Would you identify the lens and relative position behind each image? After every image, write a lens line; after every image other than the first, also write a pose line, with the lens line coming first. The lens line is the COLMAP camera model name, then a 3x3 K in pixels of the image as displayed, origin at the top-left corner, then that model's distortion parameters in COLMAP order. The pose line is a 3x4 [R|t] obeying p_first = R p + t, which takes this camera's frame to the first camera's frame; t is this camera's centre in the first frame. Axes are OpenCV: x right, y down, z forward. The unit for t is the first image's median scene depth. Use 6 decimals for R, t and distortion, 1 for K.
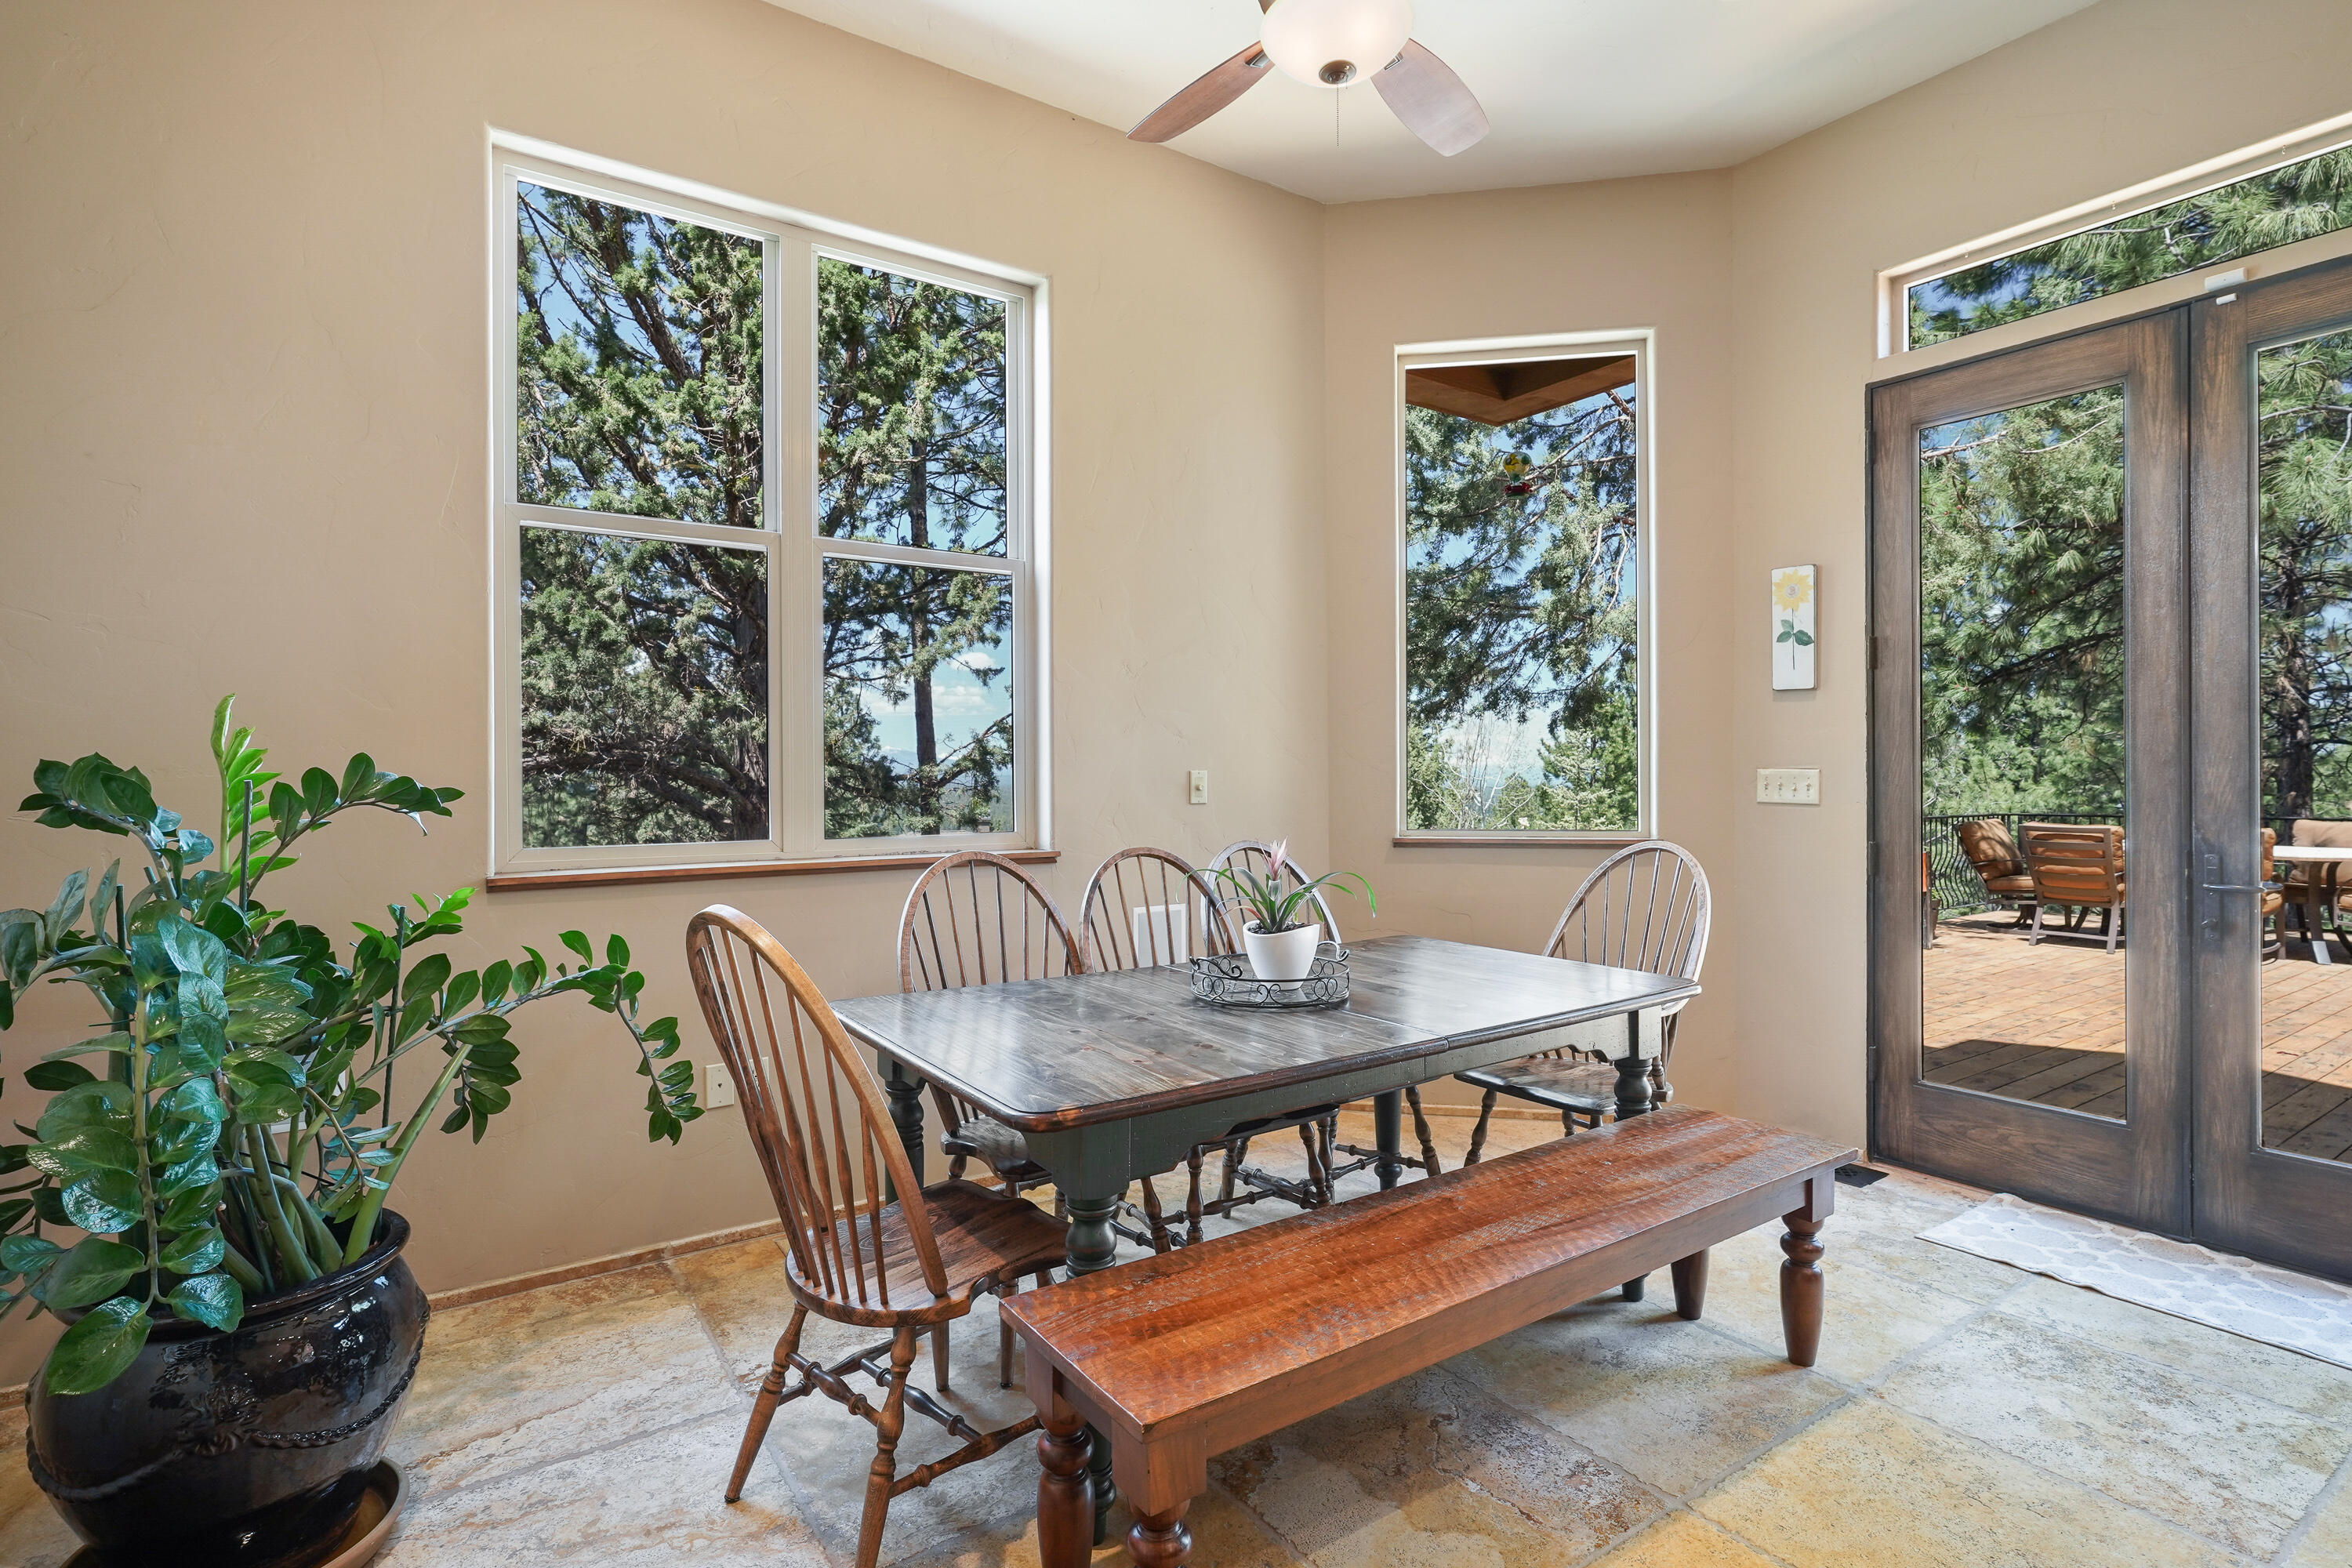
lens RADIAL K [[1134.9, 0, 1176.0], [0, 1134.9, 784.0], [0, 0, 1]] dist [-0.001999, 0.000145]
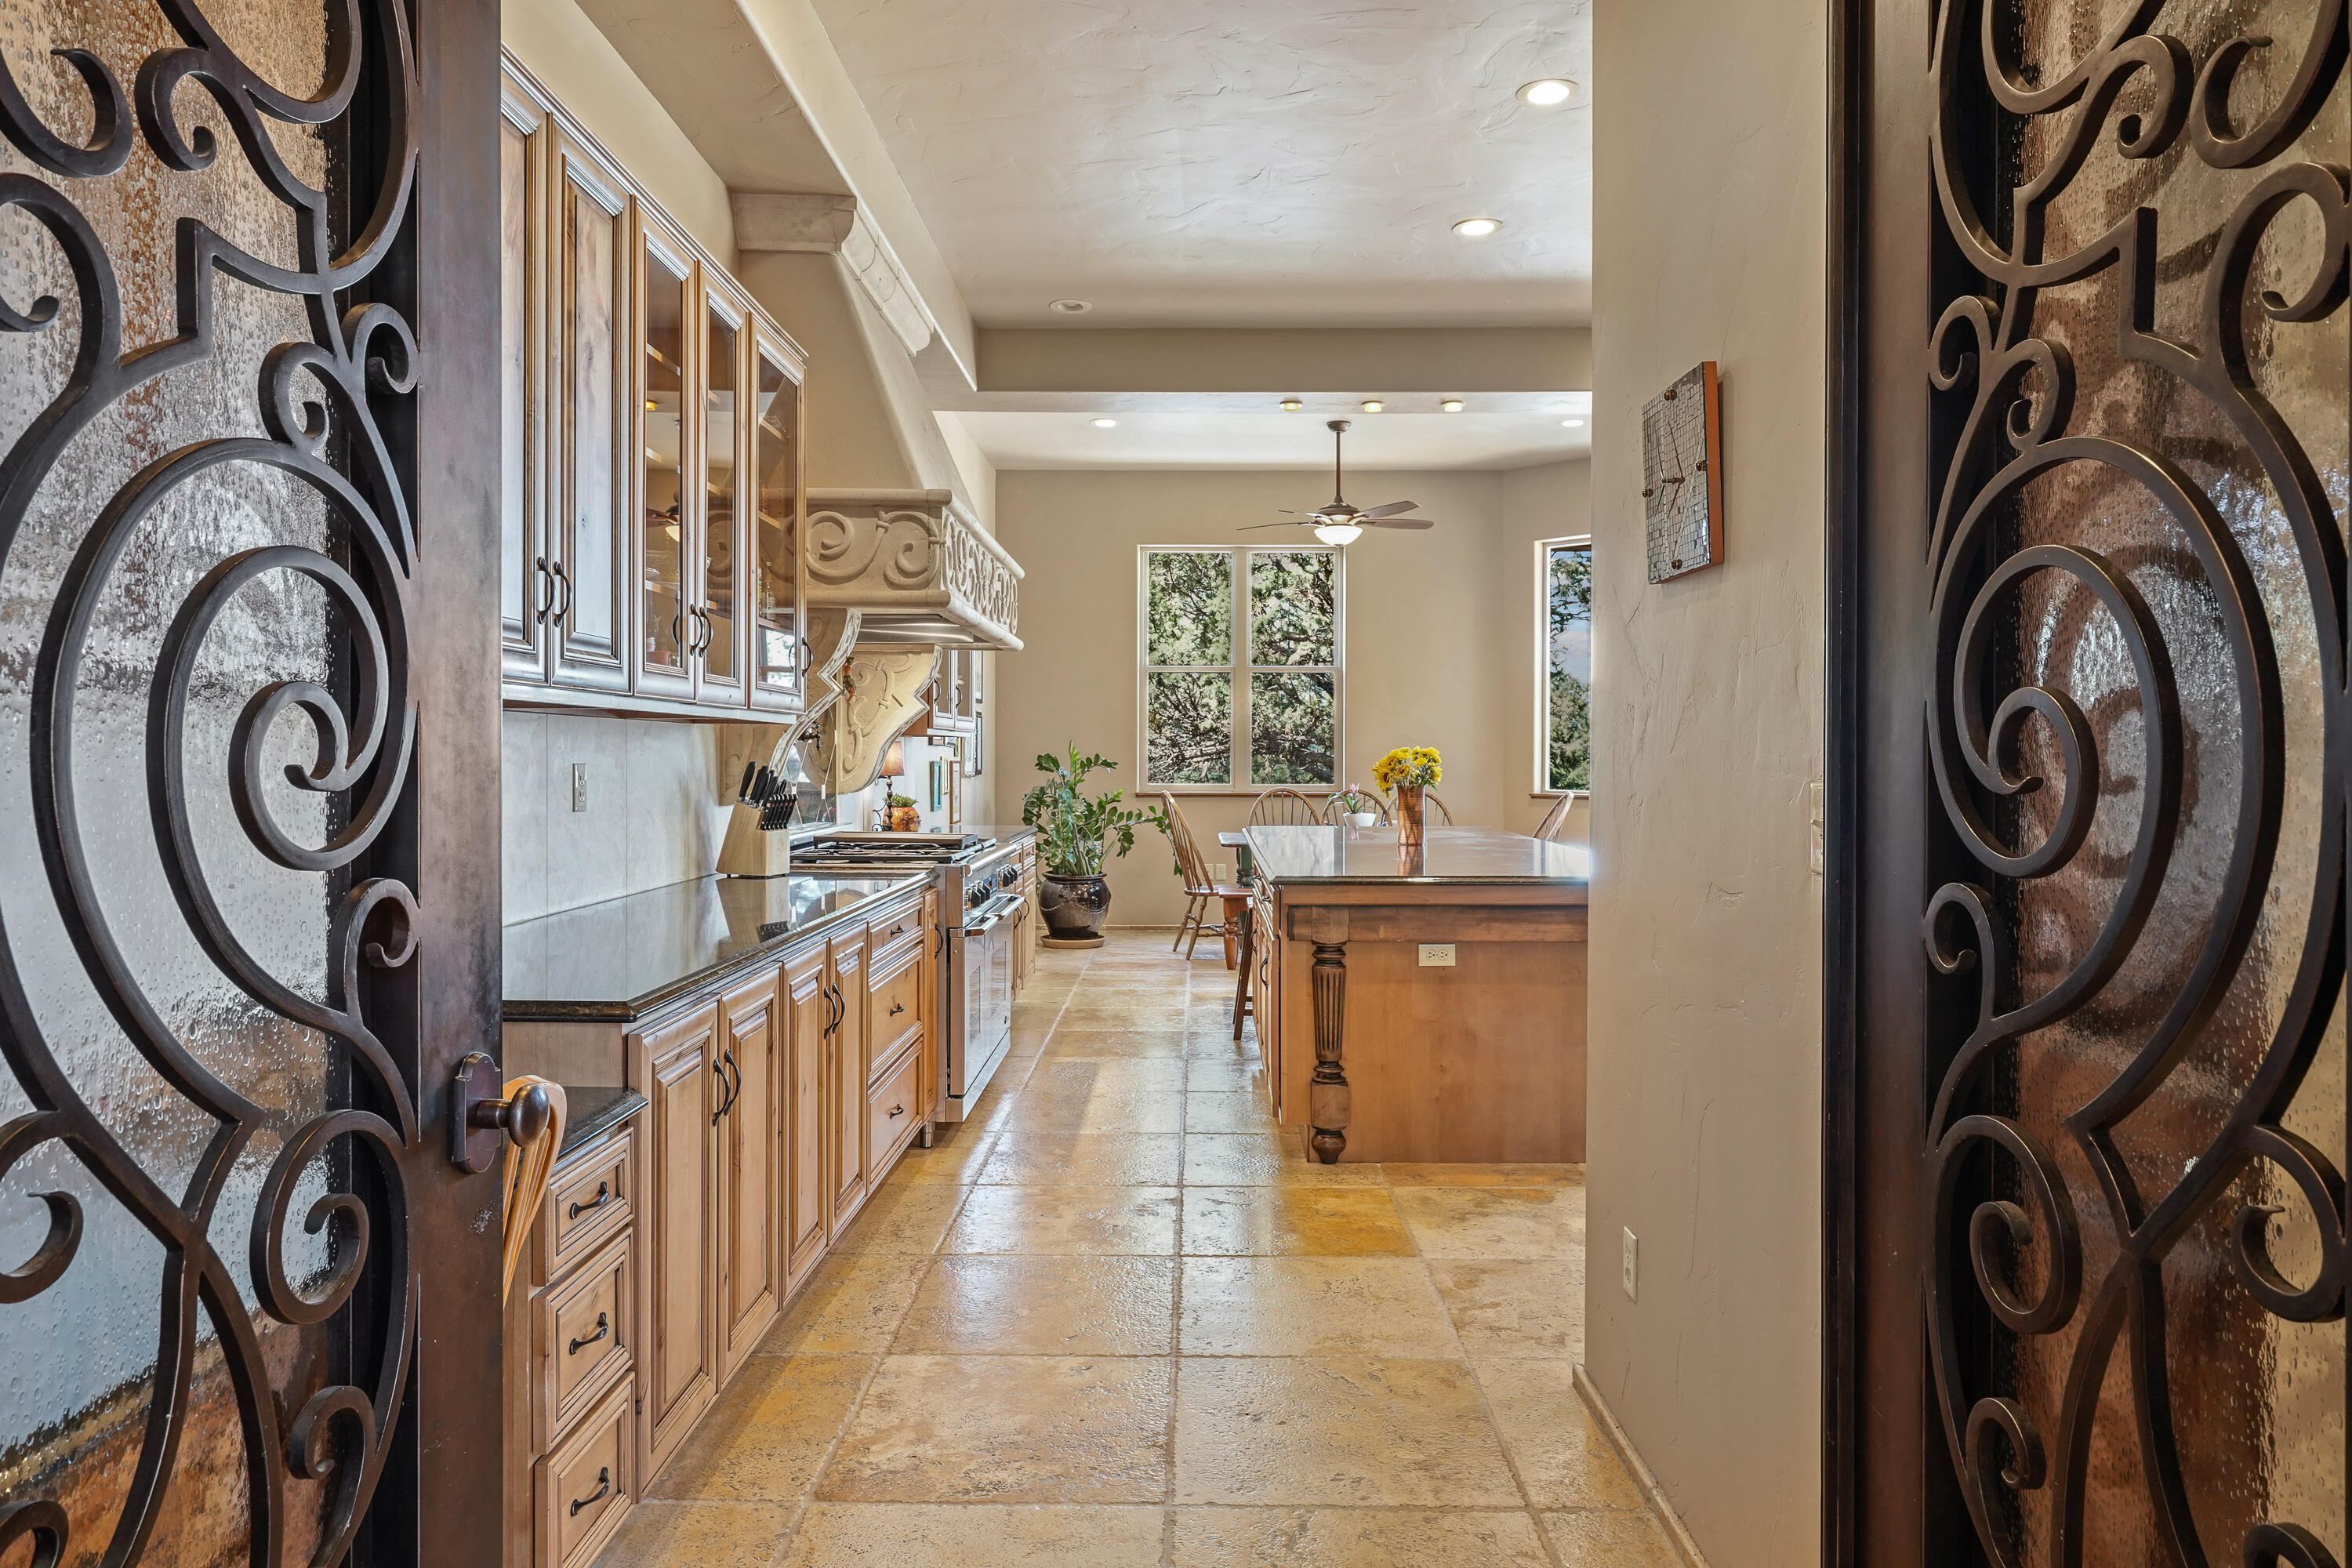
lens RADIAL K [[1484.6, 0, 1176.0], [0, 1484.6, 784.0], [0, 0, 1]] dist [-0.004533, -0.001515]
pose [[0.819950, 0.015571, -0.572223, 2.281129], [-0.010978, 0.999874, 0.011477, 0.016593], [0.572330, -0.003129, 0.820018, -2.857833]]
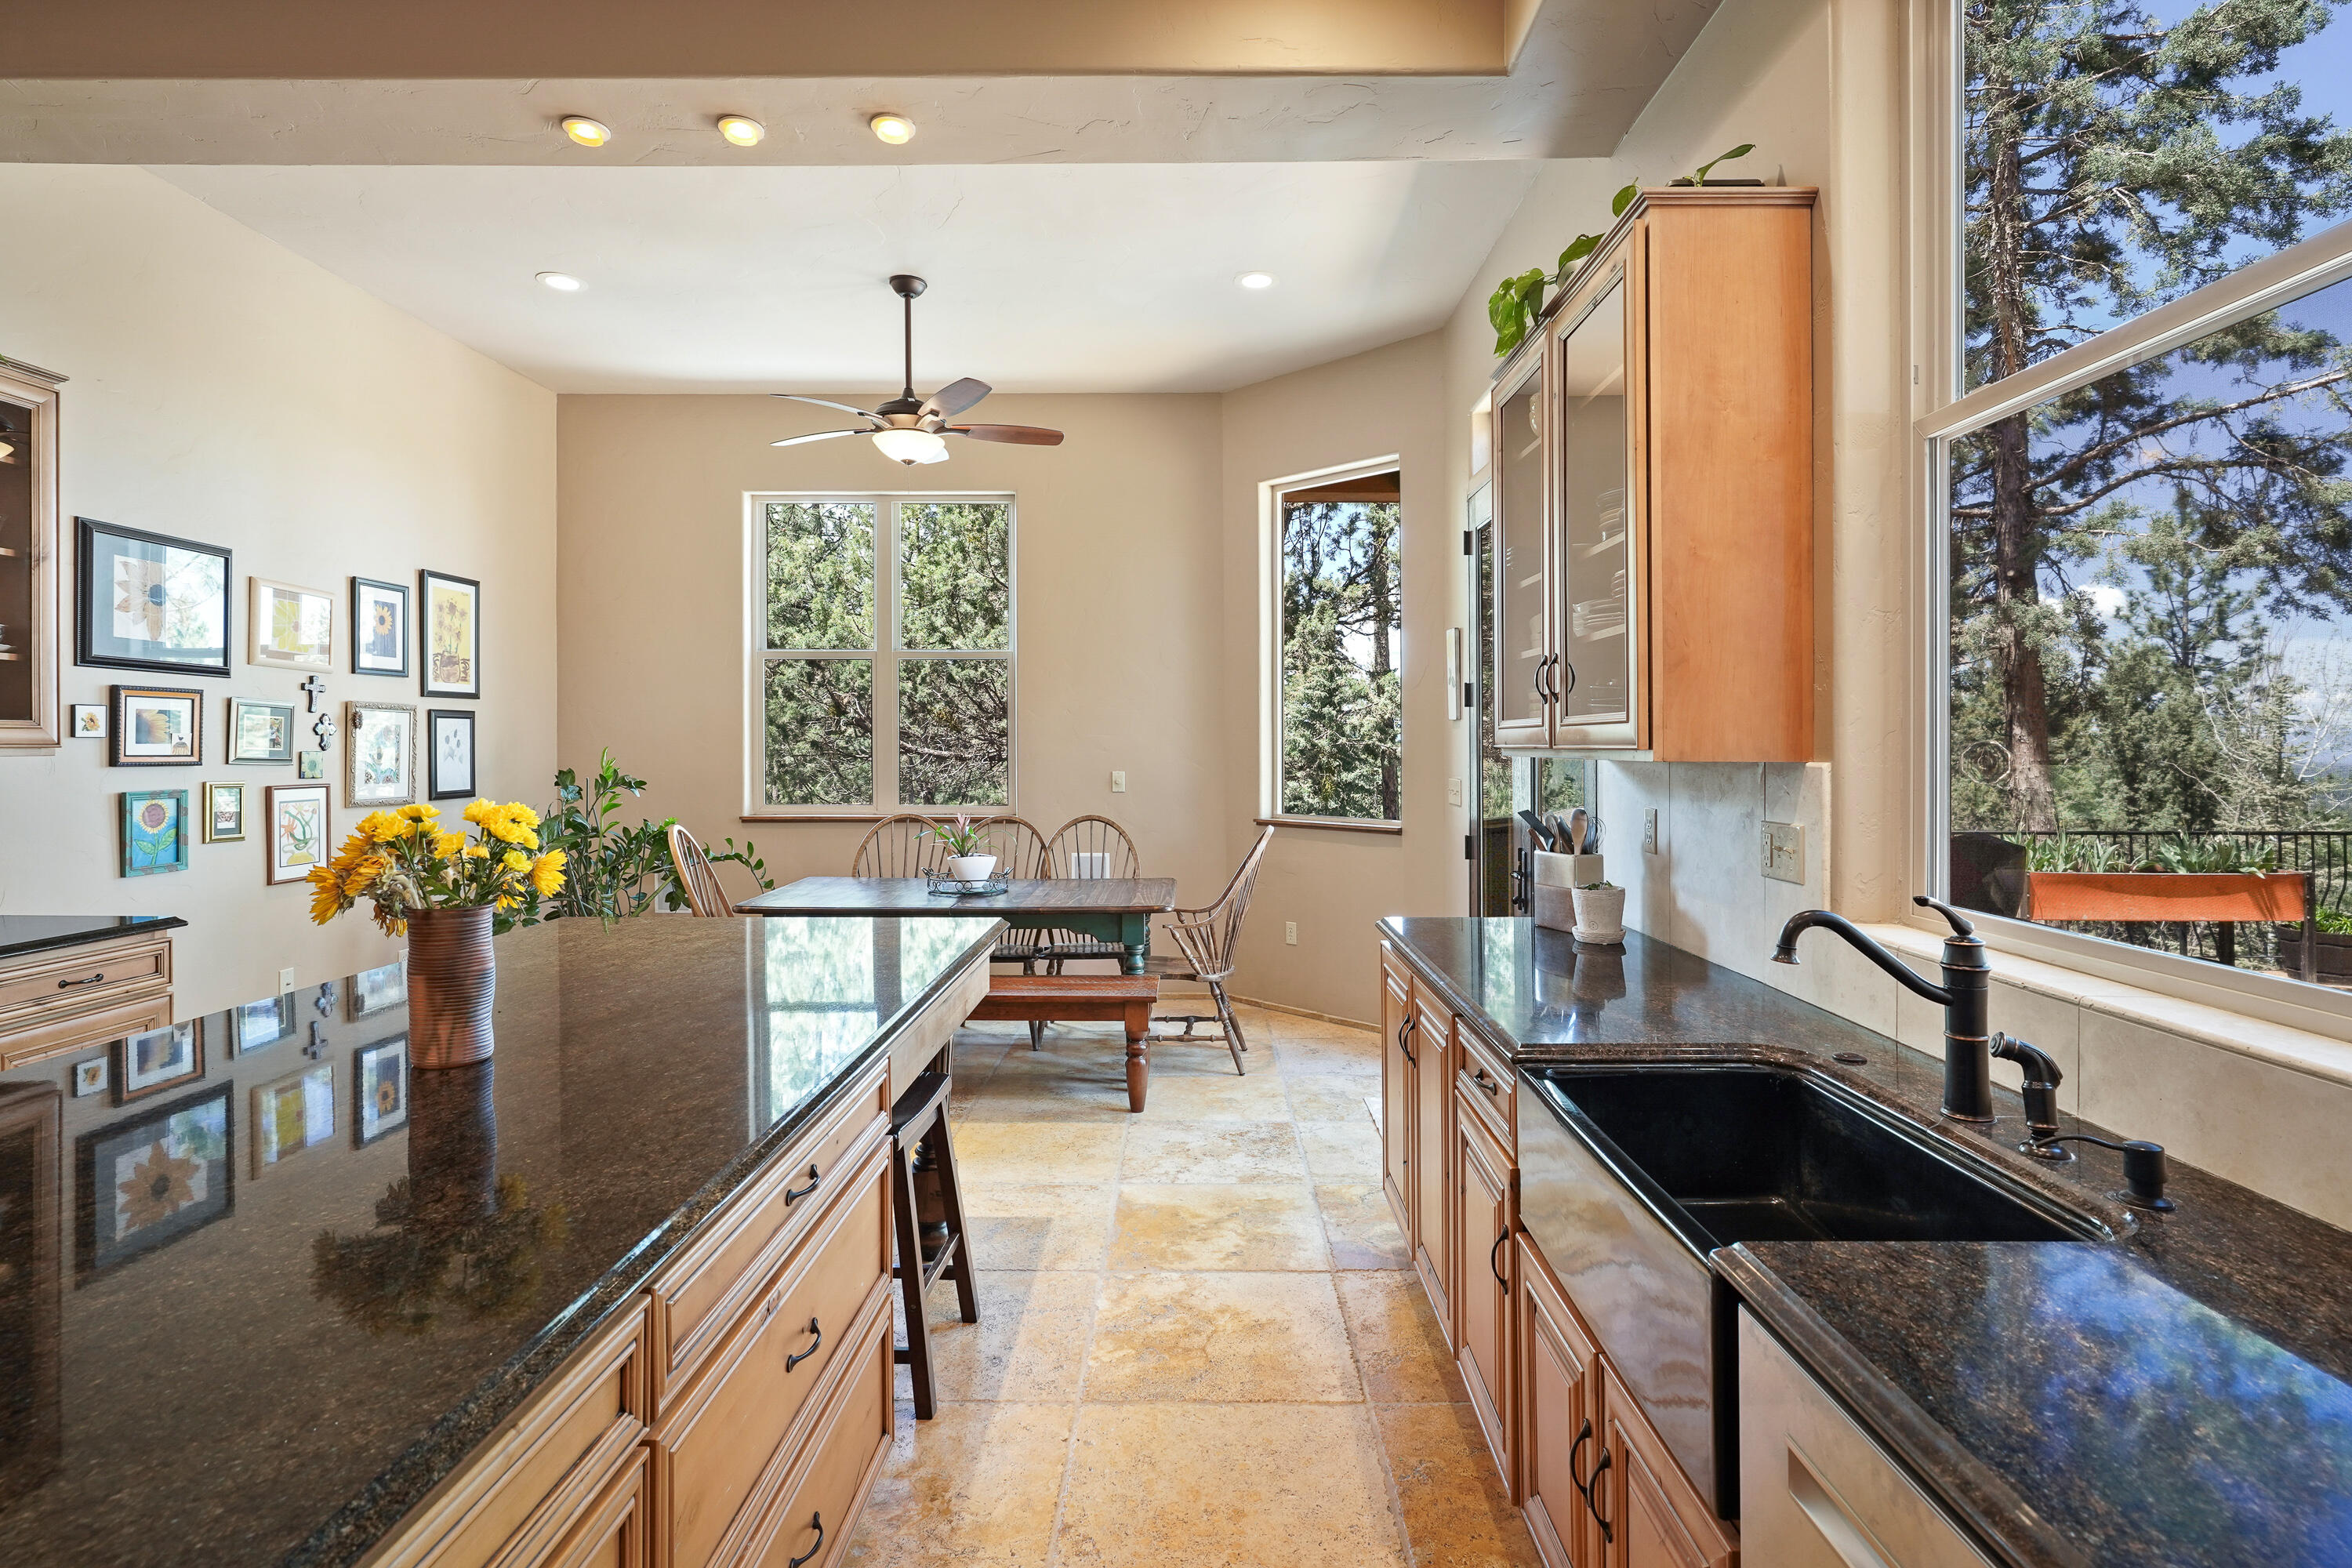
lens RADIAL K [[1145.7, 0, 1177.7], [0, 1145.7, 739.5], [0, 0, 1]] dist [0.002142, 0.000930]
pose [[0.819134, 0.002260, -0.573597, 1.903217], [-0.011071, 0.999868, -0.011871, -0.071893], [0.573495, 0.016075, 0.819051, -0.543993]]
